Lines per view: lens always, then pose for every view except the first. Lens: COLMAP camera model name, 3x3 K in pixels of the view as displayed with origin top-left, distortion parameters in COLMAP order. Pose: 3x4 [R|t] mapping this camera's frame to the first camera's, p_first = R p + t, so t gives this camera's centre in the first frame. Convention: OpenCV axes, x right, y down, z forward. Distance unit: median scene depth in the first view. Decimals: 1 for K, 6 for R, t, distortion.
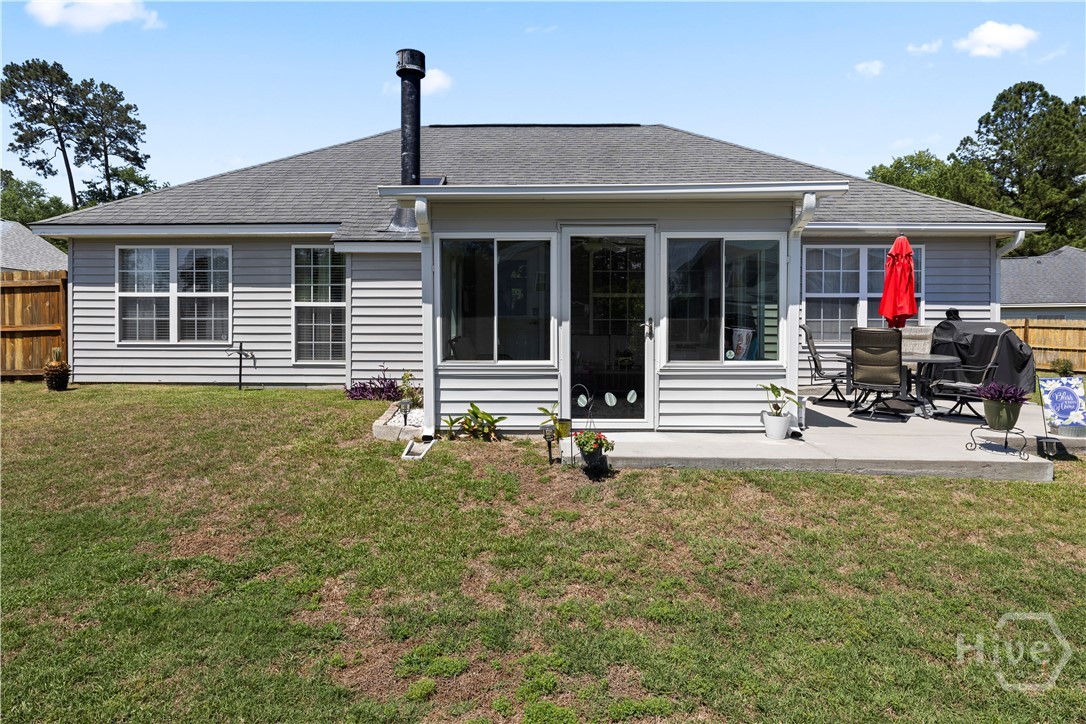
lens RADIAL K [[585.9, 0, 543.6], [0, 585.9, 339.5], [0, 0, 1]] dist [-0.000623, 0.000151]
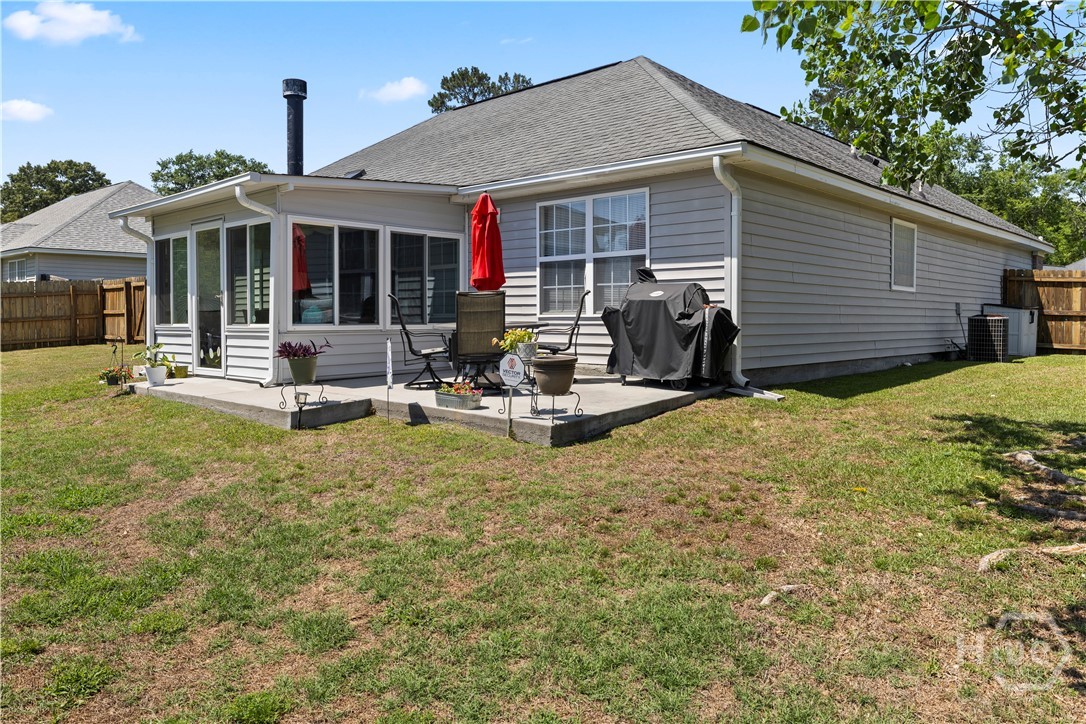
lens RADIAL K [[782.3, 0, 524.5], [0, 782.3, 318.3], [0, 0, 1]] dist [0.003966, -0.000875]
pose [[0.735093, -0.005328, -0.677946, 1.233481], [-0.005243, 0.999895, -0.013543, 0.028540], [0.677946, 0.013510, 0.734987, 0.117308]]
